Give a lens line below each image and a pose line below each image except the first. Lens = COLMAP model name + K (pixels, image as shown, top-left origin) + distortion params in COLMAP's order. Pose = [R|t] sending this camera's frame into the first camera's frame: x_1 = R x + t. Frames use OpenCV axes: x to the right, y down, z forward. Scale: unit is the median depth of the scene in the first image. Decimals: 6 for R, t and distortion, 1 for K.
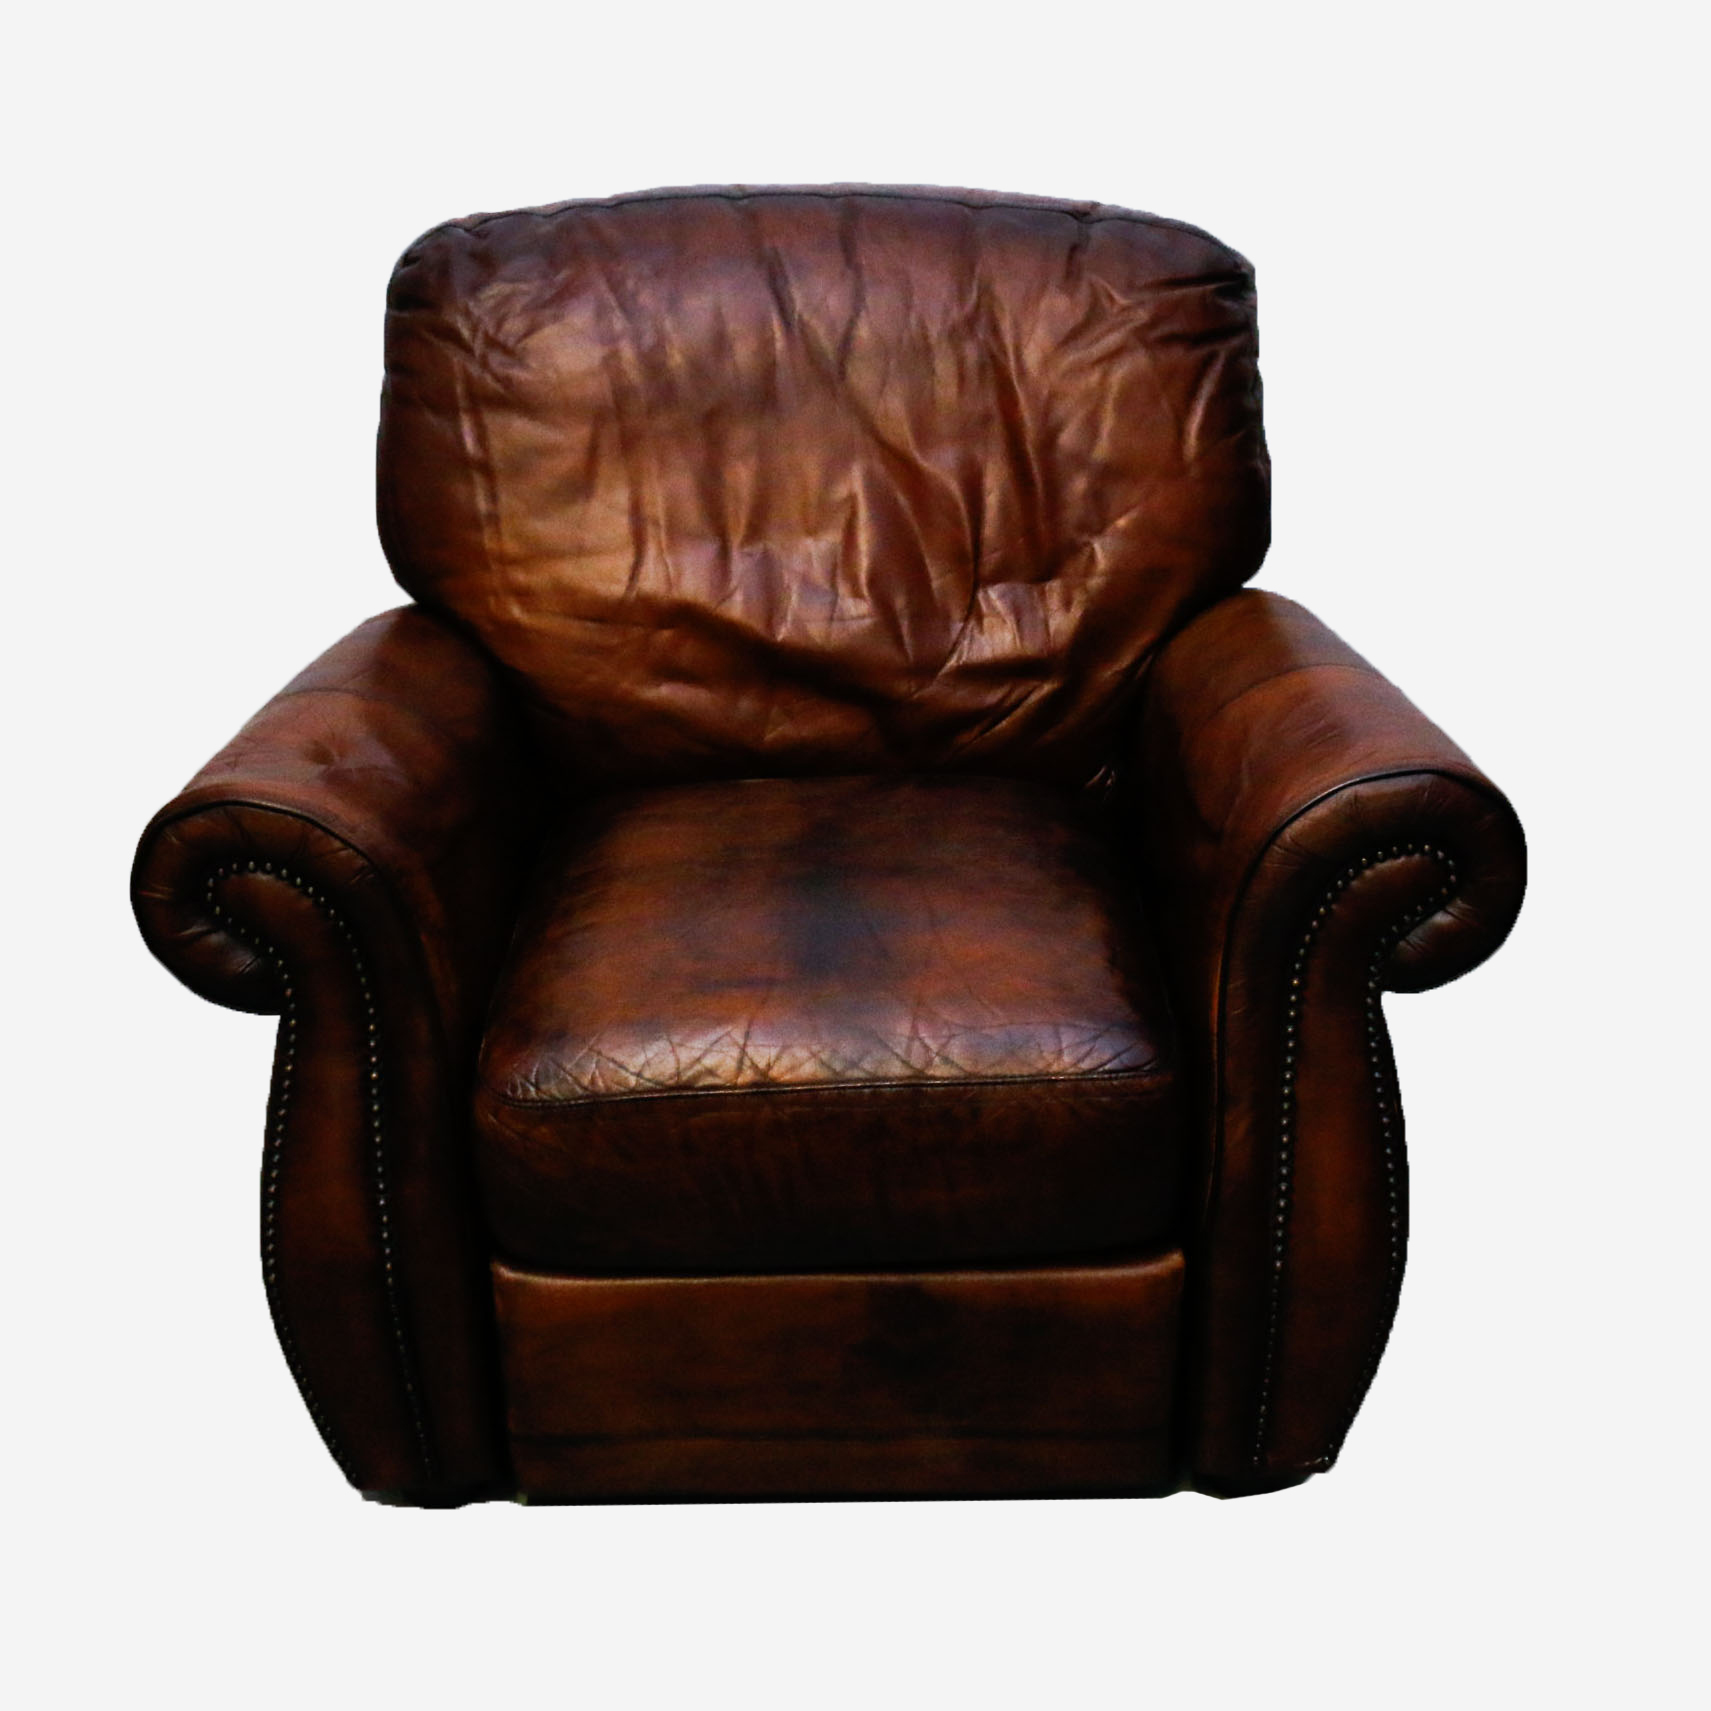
lens RADIAL K [[2199.3, 0, 907.7], [0, 2199.3, 854.8], [0, 0, 1]] dist [-0.077299, 0.007373]
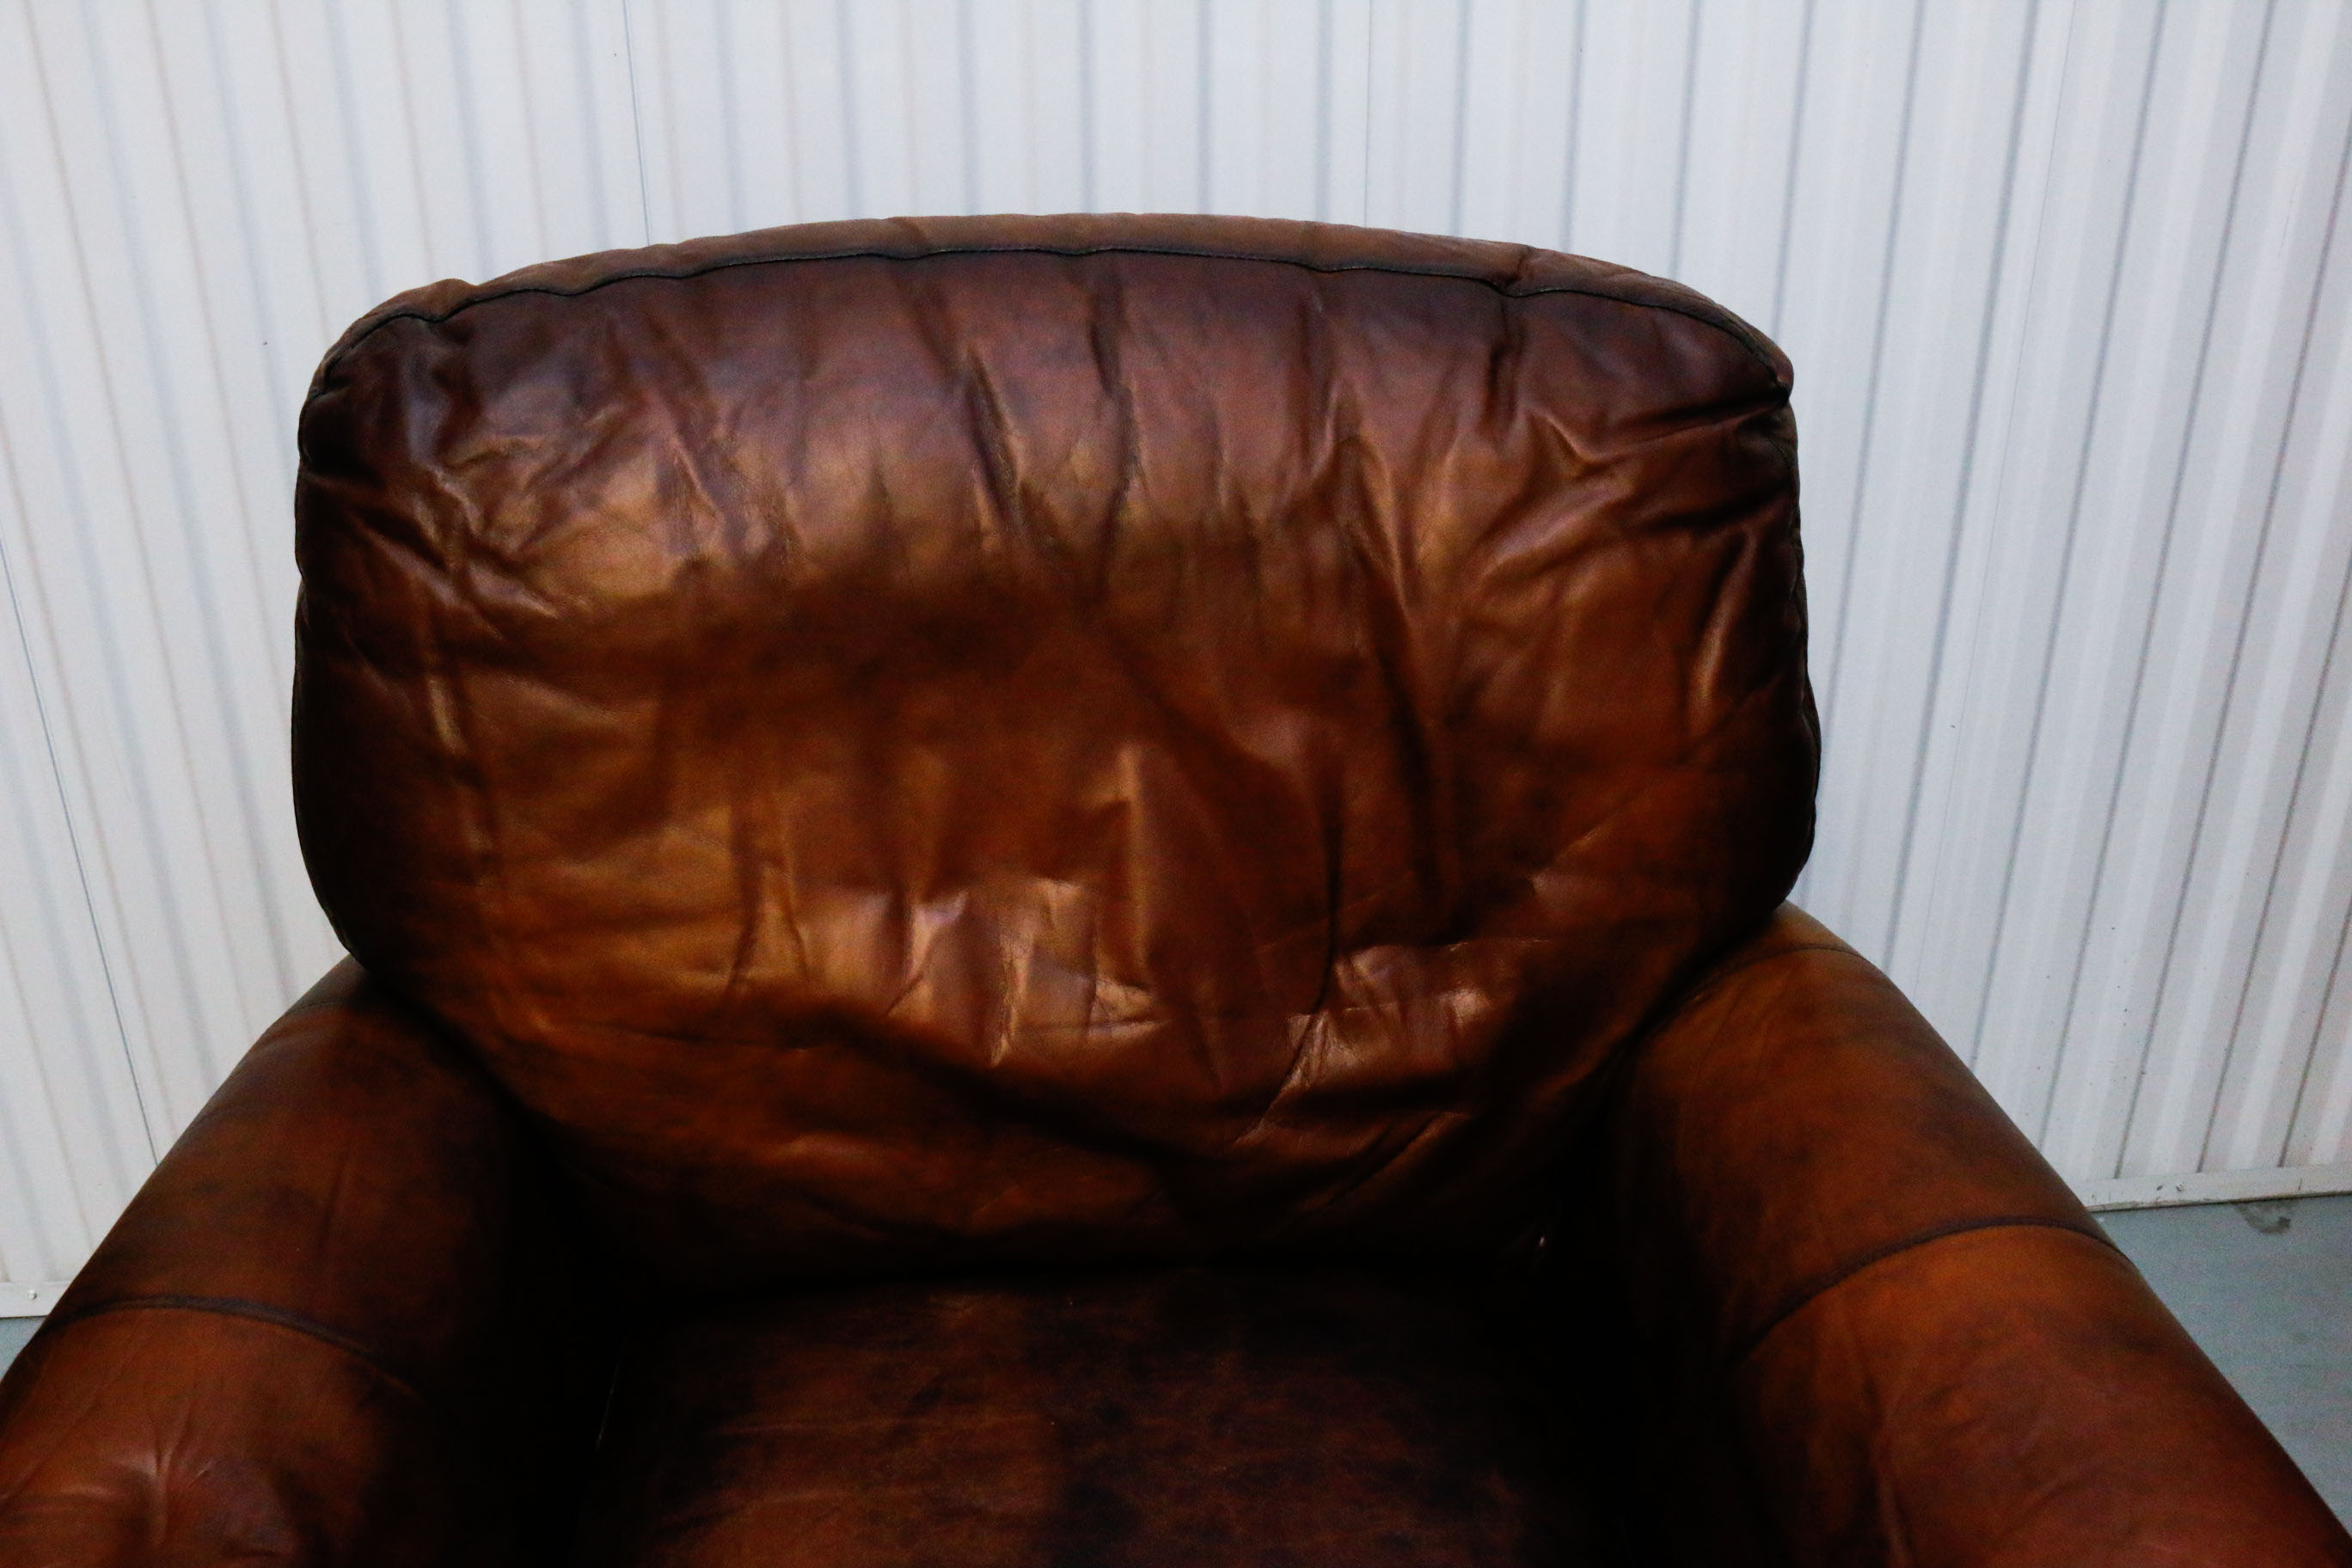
lens RADIAL K [[2194.6, 0, 1176.0], [0, 2194.6, 784.0], [0, 0, 1]] dist [-0.074340, 0.002370]
pose [[0.999449, -0.010116, 0.031624, -0.032572], [0.006872, 0.994857, 0.101056, -0.259122], [-0.032483, -0.100783, 0.994378, 0.487401]]
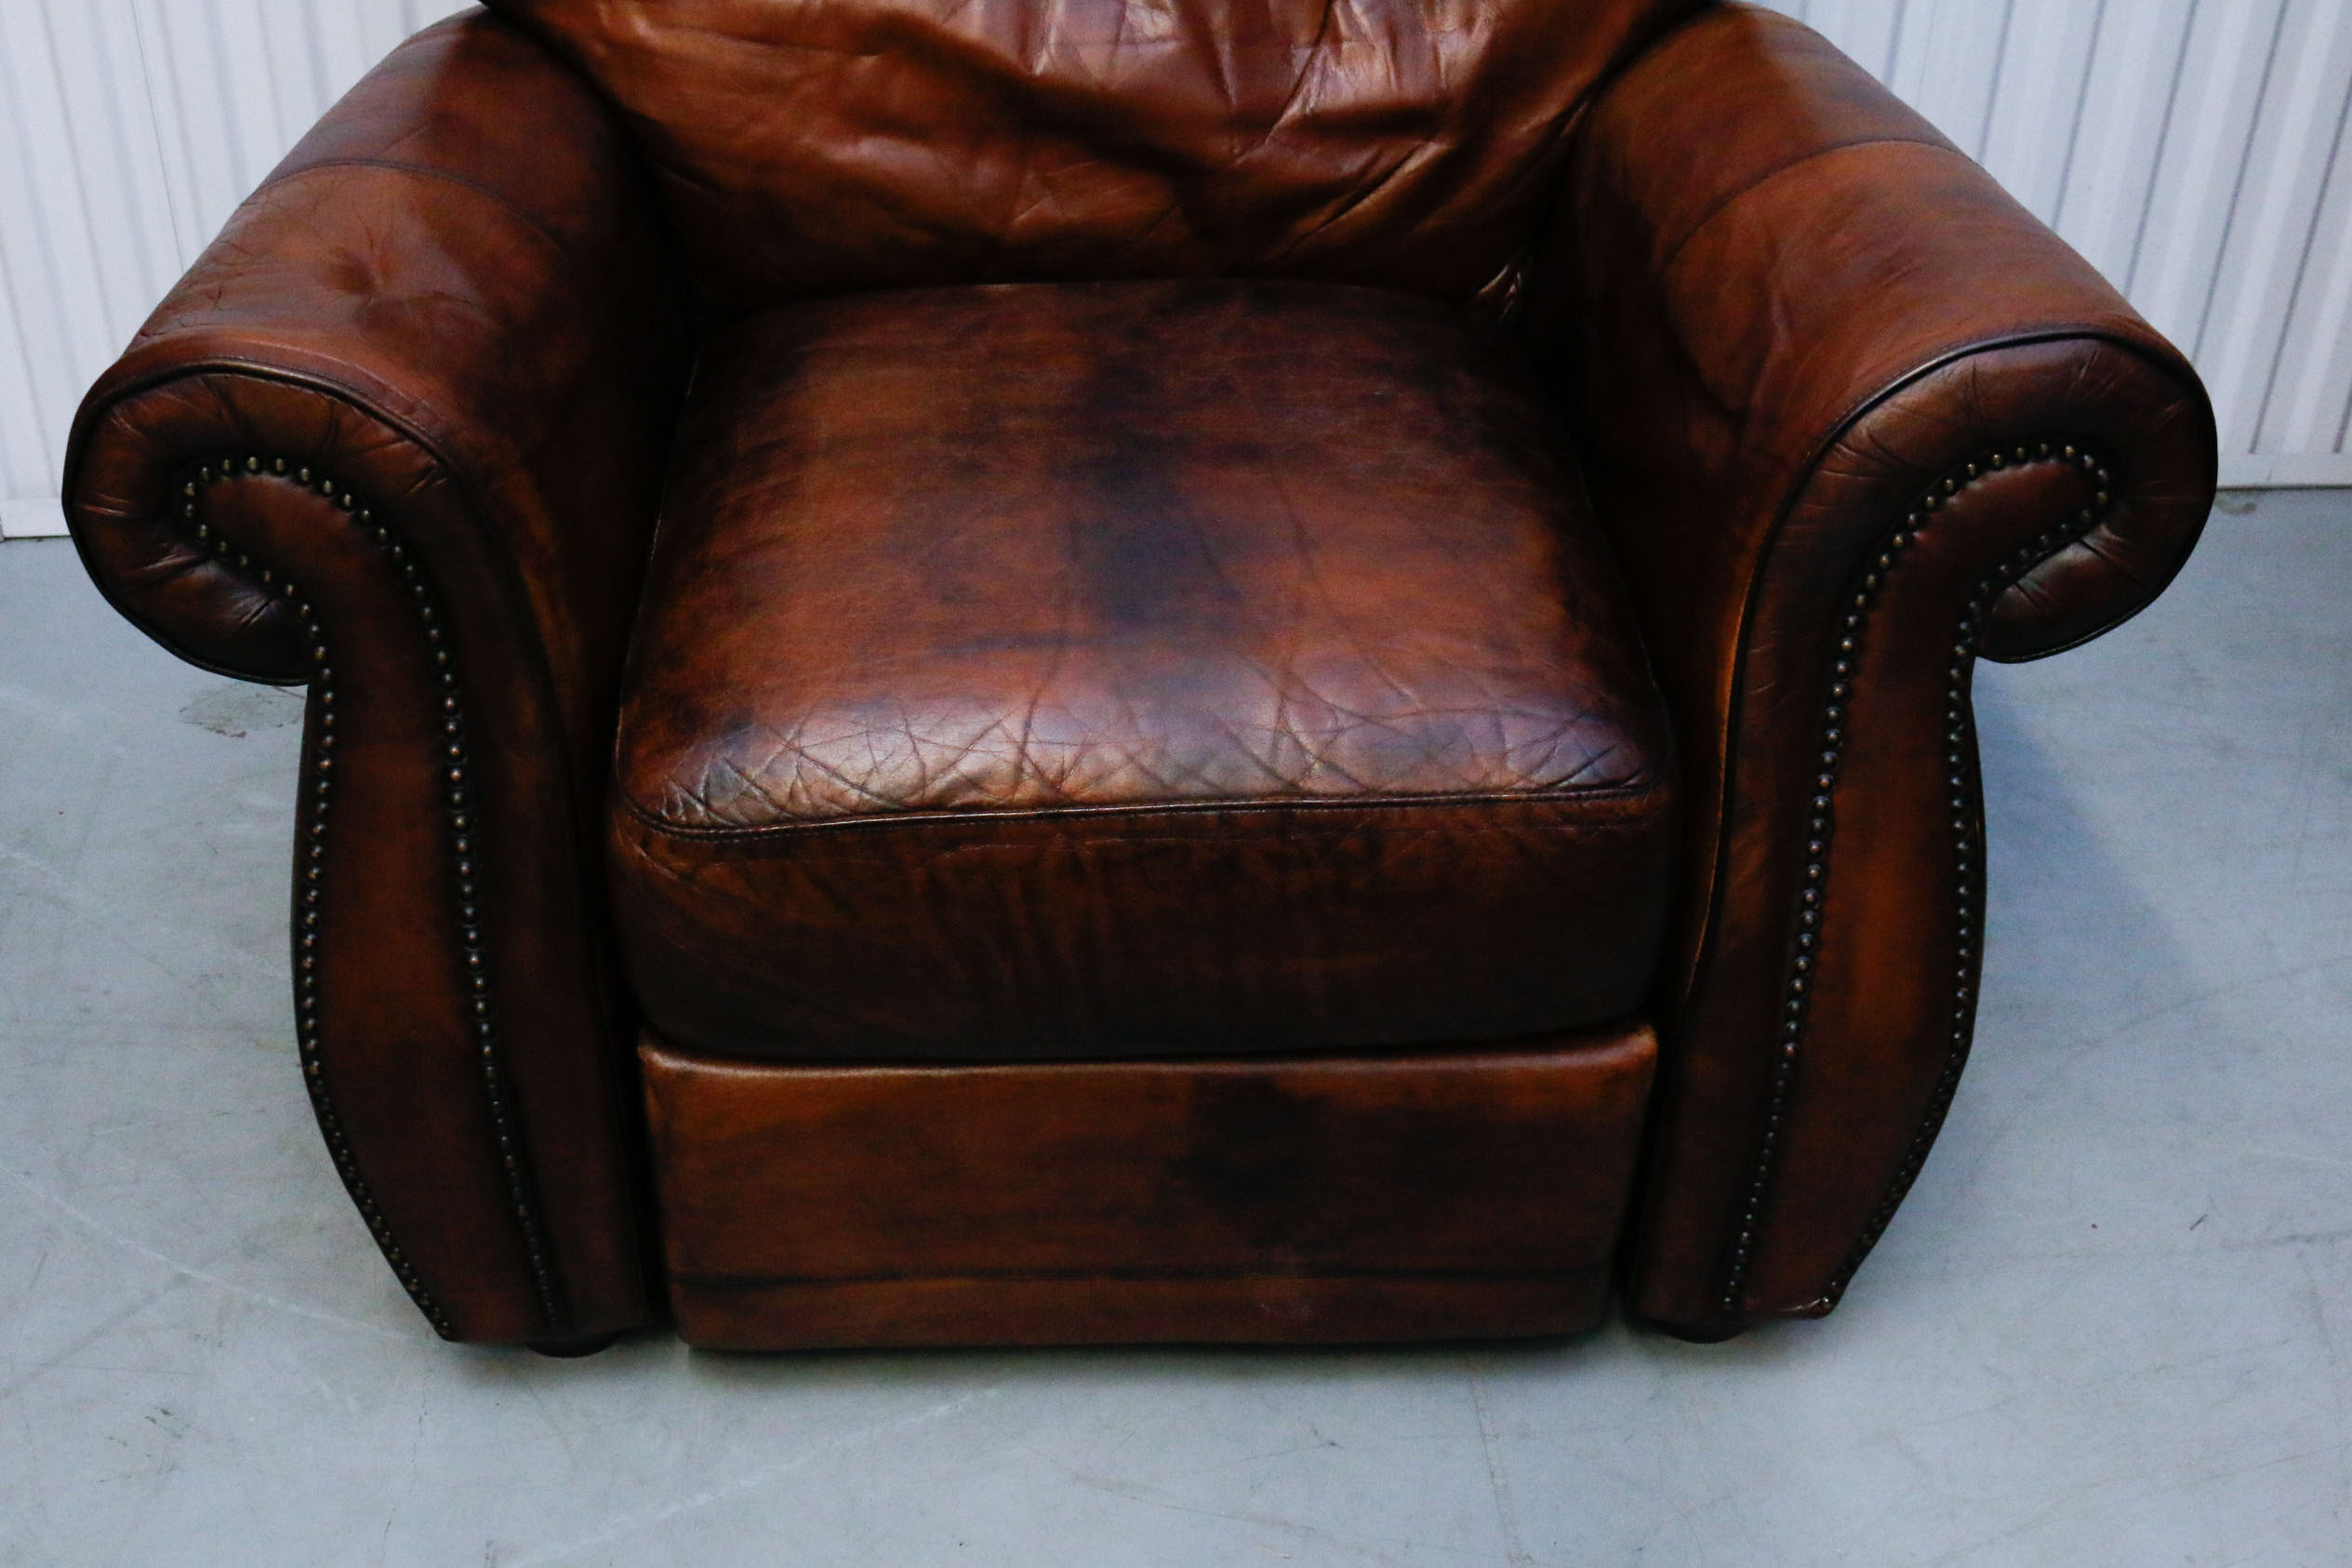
lens RADIAL K [[2589.7, 0, 1101.9], [0, 2589.7, 789.6], [0, 0, 1]] dist [-0.107367, 0.171535]
pose [[0.999766, 0.008727, 0.019786, -0.059515], [-0.012657, 0.978008, 0.208184, -0.054075], [-0.017534, -0.208386, 0.977890, 0.218715]]
